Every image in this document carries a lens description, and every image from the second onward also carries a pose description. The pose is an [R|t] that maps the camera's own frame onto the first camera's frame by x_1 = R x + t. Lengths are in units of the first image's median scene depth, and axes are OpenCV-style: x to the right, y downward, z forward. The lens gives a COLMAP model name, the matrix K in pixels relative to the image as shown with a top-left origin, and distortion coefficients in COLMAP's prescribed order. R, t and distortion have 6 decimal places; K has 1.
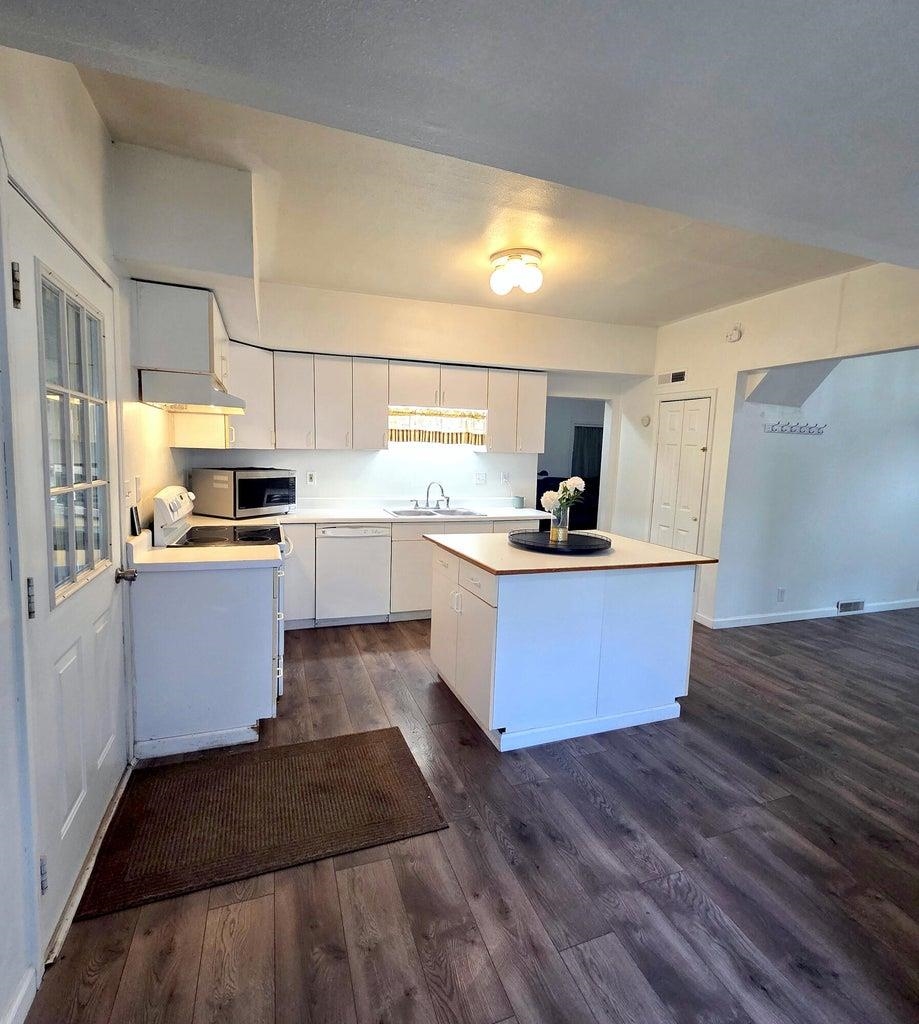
lens RADIAL K [[499.4, 0, 457.2], [0, 499.4, 508.6], [0, 0, 1]] dist [0.001329, -0.001342]
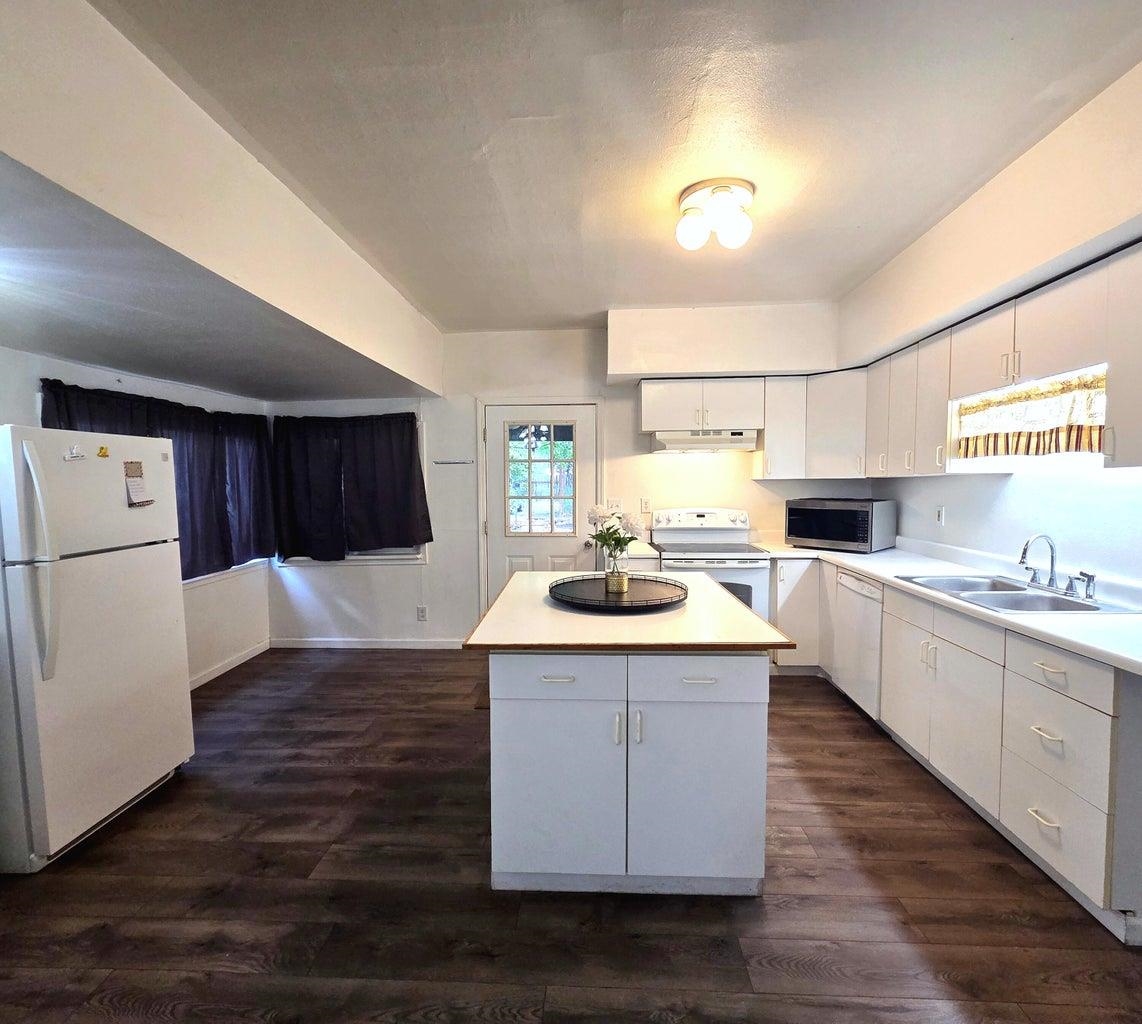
lens RADIAL K [[556.9, 0, 571.0], [0, 556.9, 512.0], [0, 0, 1]] dist [0.001329, -0.001342]
pose [[-0.386333, 0.024667, -0.922029, 1.211247], [-0.108089, 0.991544, 0.071816, -0.125212], [0.916004, 0.127407, -0.380400, 1.517786]]
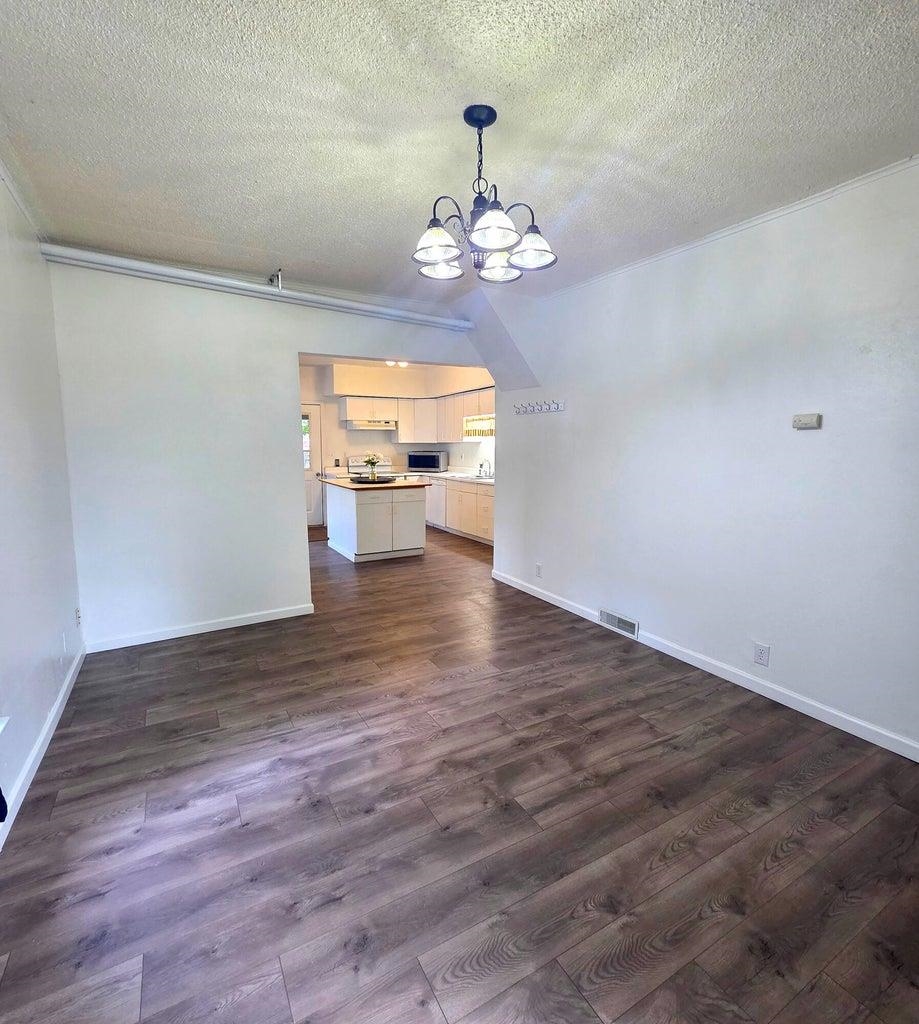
lens RADIAL K [[499.4, 0, 457.2], [0, 499.4, 508.6], [0, 0, 1]] dist [0.001329, -0.001342]
pose [[0.170846, 0.097060, -0.980505, 3.026273], [-0.110283, 0.990767, 0.078859, -0.028211], [0.979106, 0.094660, 0.179973, 1.207433]]
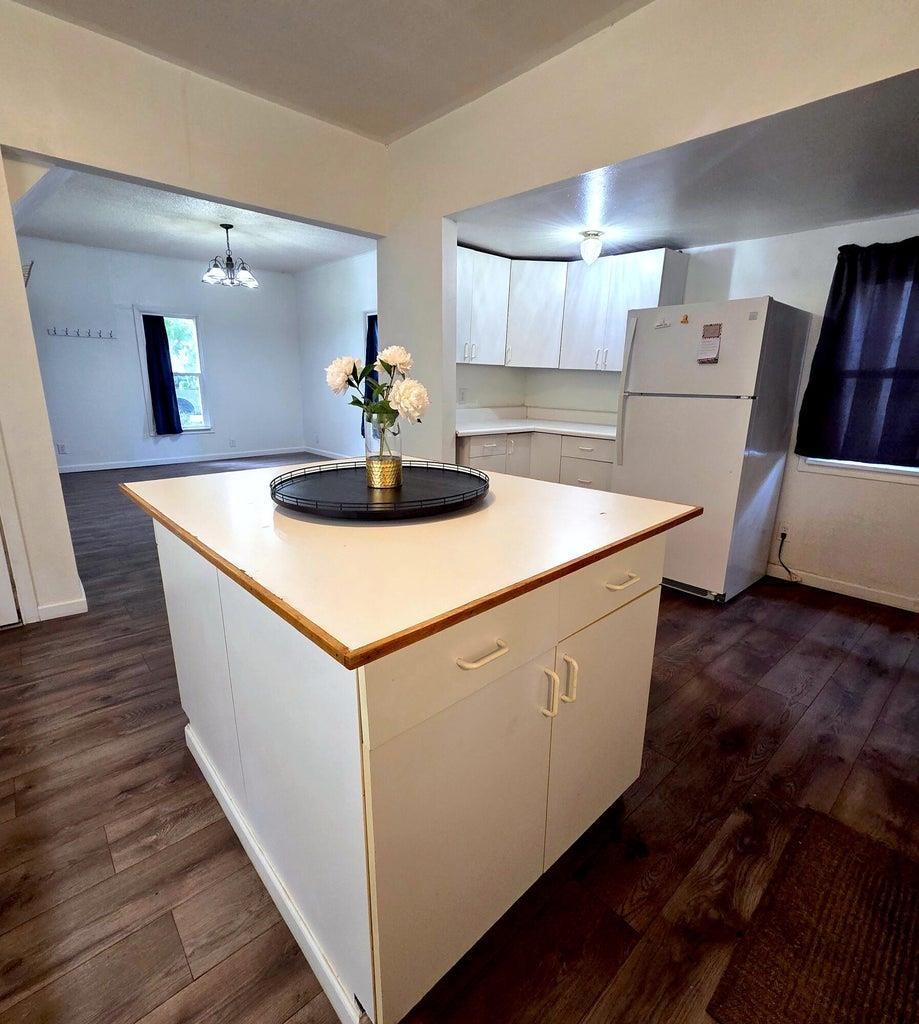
lens RADIAL K [[508.1, 0, 455.3], [0, 508.1, 508.3], [0, 0, 1]] dist [-0.003203, -0.000925]
pose [[-0.360983, -0.272060, 0.892006, -0.318155], [0.081310, 0.943676, 0.320725, -0.079433], [-0.929021, 0.188305, -0.318530, 1.343965]]
